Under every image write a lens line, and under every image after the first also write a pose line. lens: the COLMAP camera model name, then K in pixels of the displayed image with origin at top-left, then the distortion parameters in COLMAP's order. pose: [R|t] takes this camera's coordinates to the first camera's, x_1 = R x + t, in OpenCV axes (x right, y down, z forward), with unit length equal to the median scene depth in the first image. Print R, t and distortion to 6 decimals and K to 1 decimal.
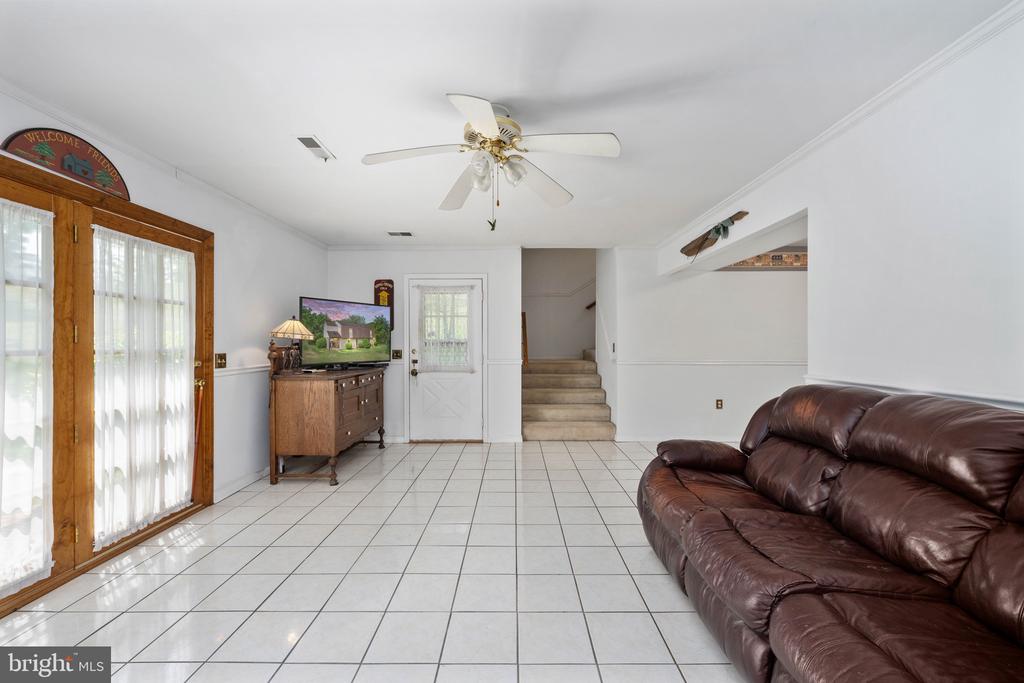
lens RADIAL K [[410.3, 0, 512.9], [0, 410.3, 344.6], [0, 0, 1]] dist [0.001742, -0.000757]
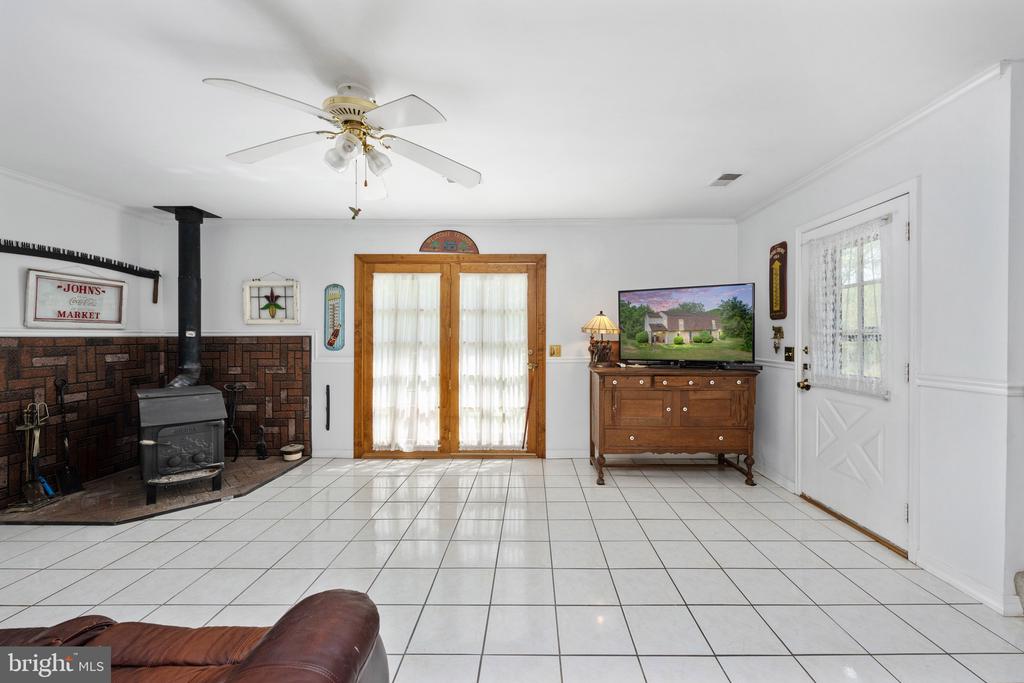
lens RADIAL K [[410.3, 0, 533.7], [0, 410.3, 338.6], [0, 0, 1]] dist [0.001742, -0.000757]
pose [[0.007065, 0.001857, -0.999973, 0.491169], [-0.001421, 0.999997, 0.001847, -0.001372], [0.999974, 0.001408, 0.007068, 0.778841]]
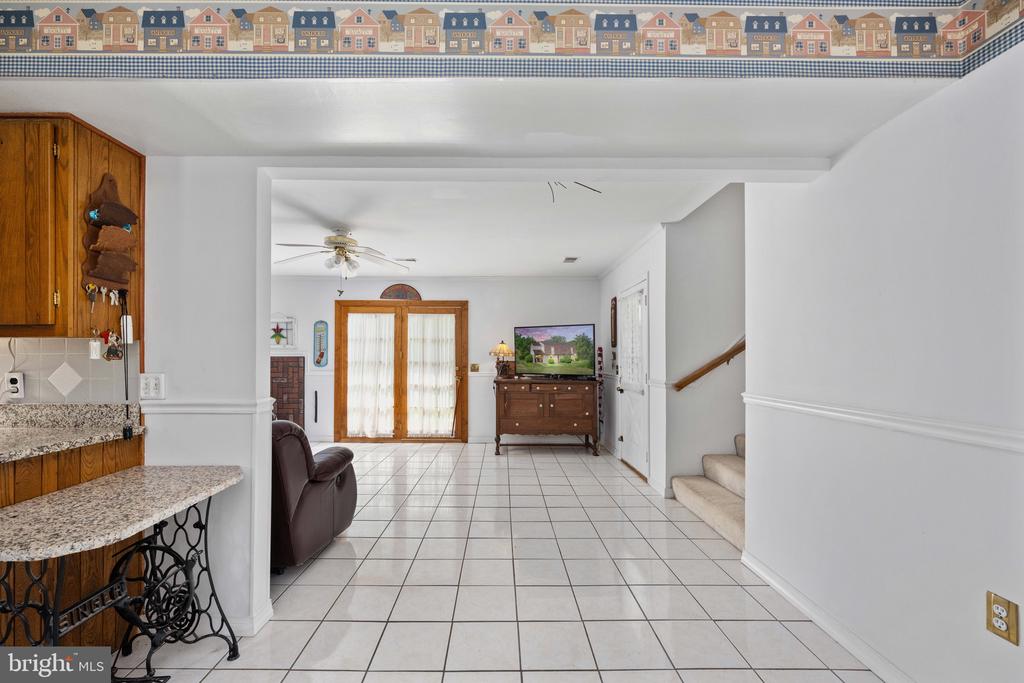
lens RADIAL K [[410.3, 0, 503.6], [0, 410.3, 360.1], [0, 0, 1]] dist [0.001742, -0.000757]
pose [[0.005580, 0.002064, -0.999982, 0.967400], [-0.006315, 0.999978, 0.002028, -0.000458], [0.999964, 0.006304, 0.005593, 0.946311]]
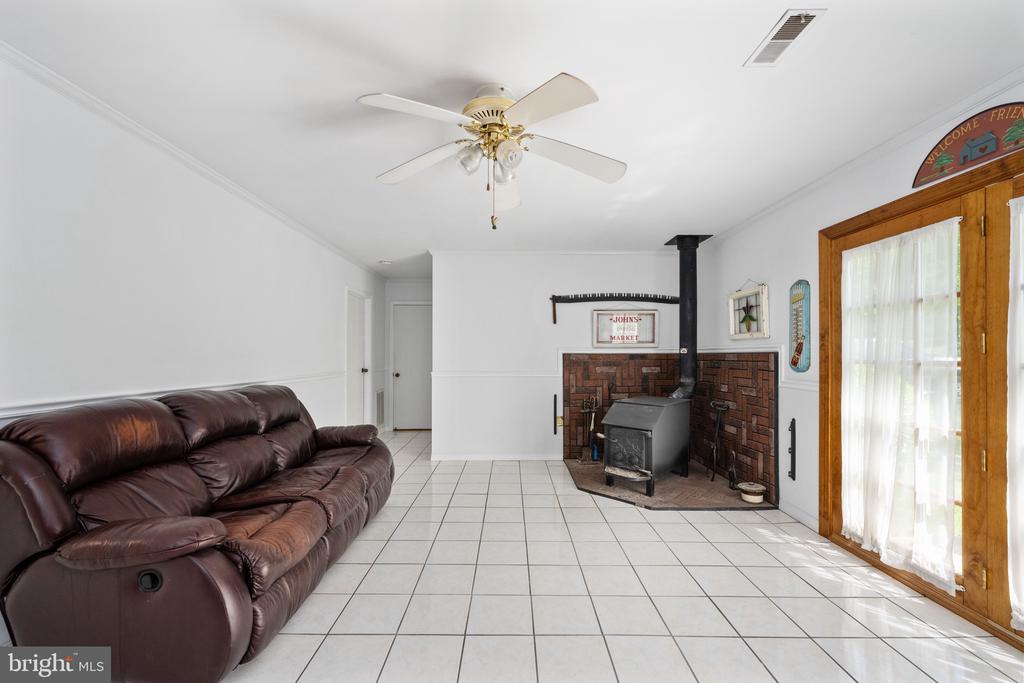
lens RADIAL K [[410.3, 0, 510.9], [0, 410.3, 349.3], [0, 0, 1]] dist [0.001742, -0.000757]
pose [[-0.999966, -0.001557, -0.008049, -0.043437], [-0.001478, 0.999951, -0.009769, -0.002155], [0.008064, -0.009757, -0.999920, 1.040224]]
